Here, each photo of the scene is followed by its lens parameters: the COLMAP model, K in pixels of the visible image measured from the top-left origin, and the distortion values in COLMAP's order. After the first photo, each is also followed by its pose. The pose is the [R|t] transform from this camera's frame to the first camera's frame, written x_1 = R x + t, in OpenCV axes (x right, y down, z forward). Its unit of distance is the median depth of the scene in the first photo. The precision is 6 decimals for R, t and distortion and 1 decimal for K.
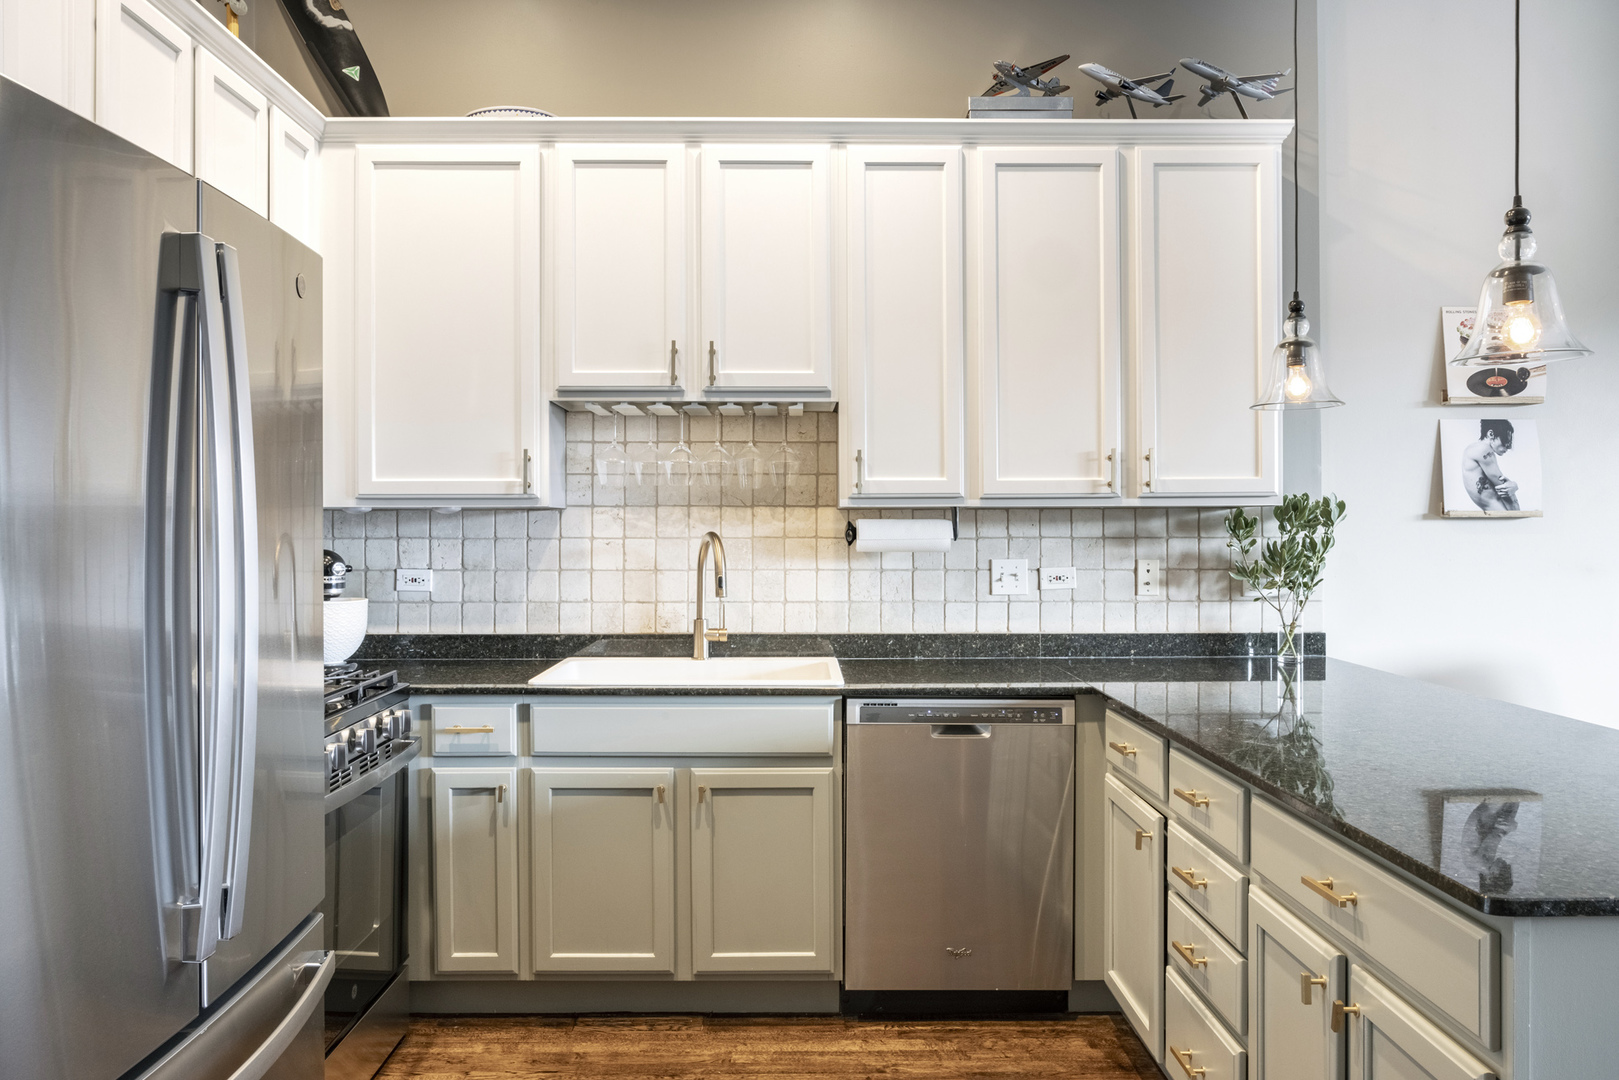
lens RADIAL K [[1217.0, 0, 809.5], [0, 1217.0, 540.0], [0, 0, 1]] dist [-0.020382, -0.000359]
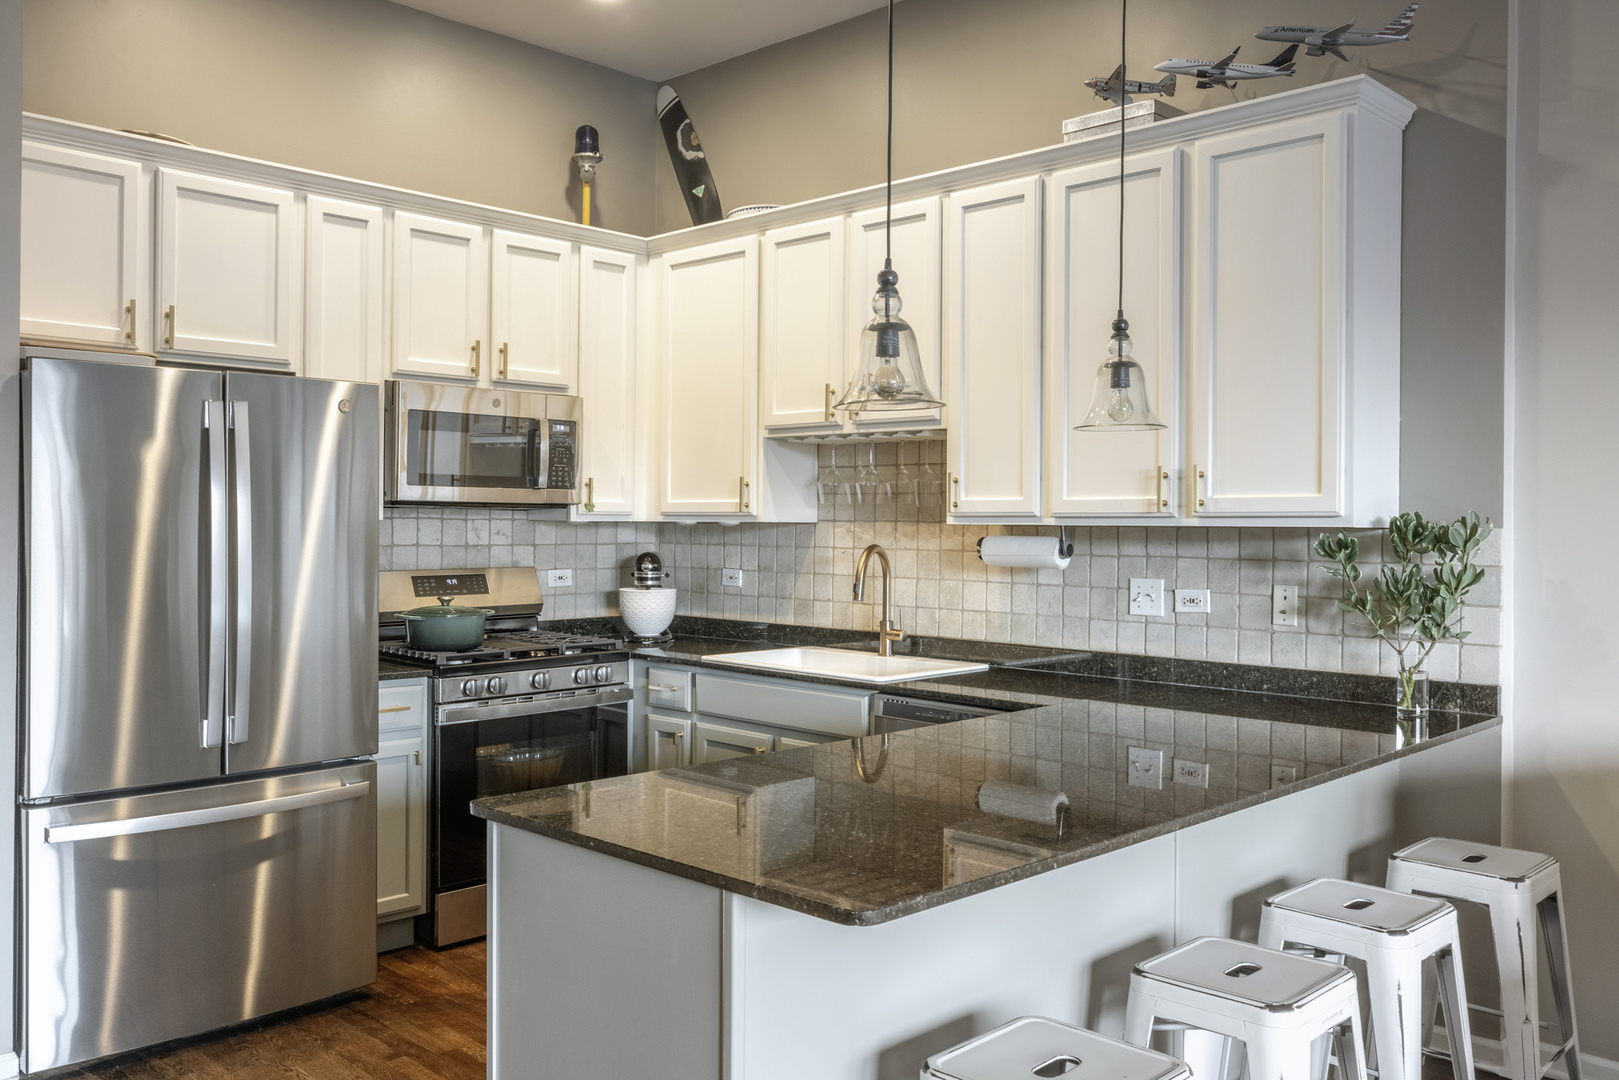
lens RADIAL K [[1334.0, 0, 809.5], [0, 1334.0, 540.0], [0, 0, 1]] dist [0.006987, 0.003318]
pose [[0.704059, 0.017295, -0.709931, 0.736096], [-0.018221, 0.999814, 0.006287, -0.017031], [0.709908, 0.008510, 0.704243, 0.061348]]
